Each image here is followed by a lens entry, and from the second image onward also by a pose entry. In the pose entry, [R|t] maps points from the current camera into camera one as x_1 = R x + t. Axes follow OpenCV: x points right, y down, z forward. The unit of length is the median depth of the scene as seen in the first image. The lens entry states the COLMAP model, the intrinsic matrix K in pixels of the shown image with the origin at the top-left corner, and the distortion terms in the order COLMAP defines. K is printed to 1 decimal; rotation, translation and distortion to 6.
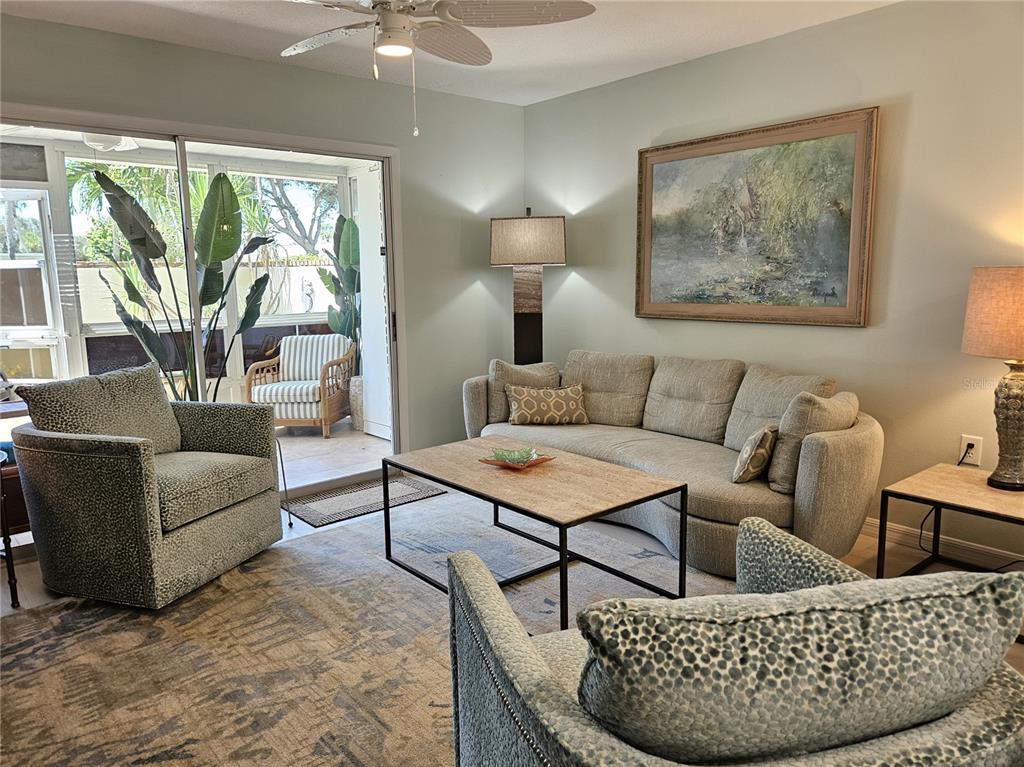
lens RADIAL K [[734.7, 0, 511.2], [0, 734.7, 387.3], [0, 0, 1]] dist [0.055605, -0.011223]
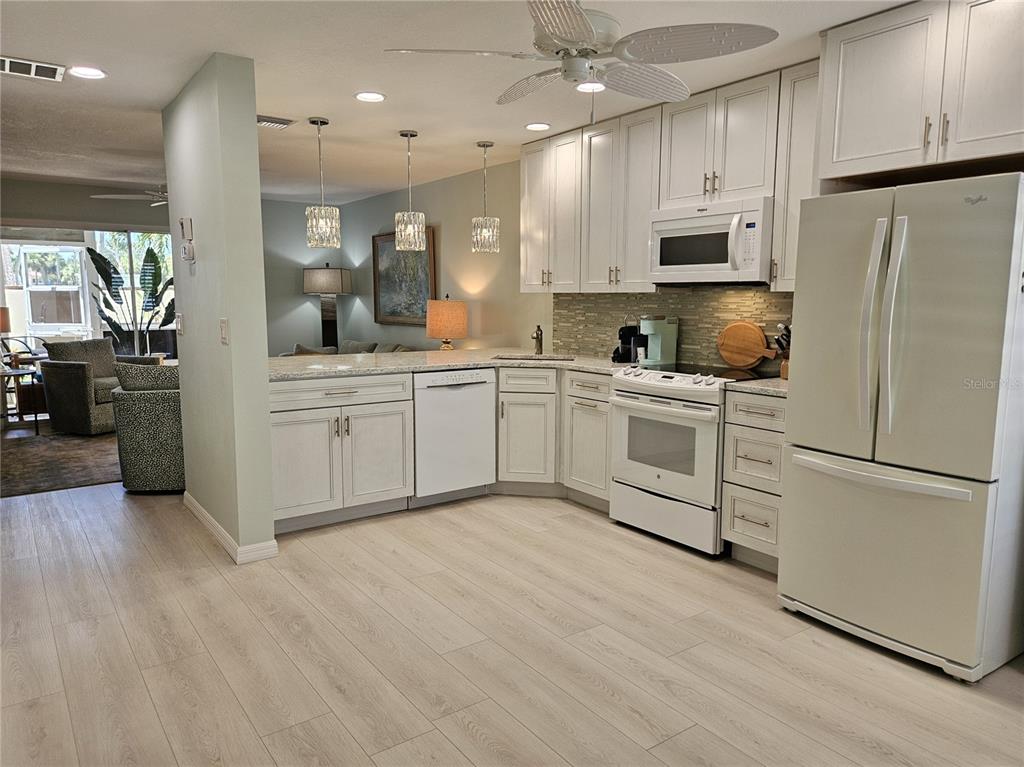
lens RADIAL K [[734.7, 0, 538.8], [0, 734.7, 393.7], [0, 0, 1]] dist [0.055605, -0.011223]
pose [[0.997305, 0.025240, -0.068896, 0.750015], [-0.026774, 0.999412, -0.021434, 0.118865], [0.068315, 0.023221, 0.997394, -0.874847]]
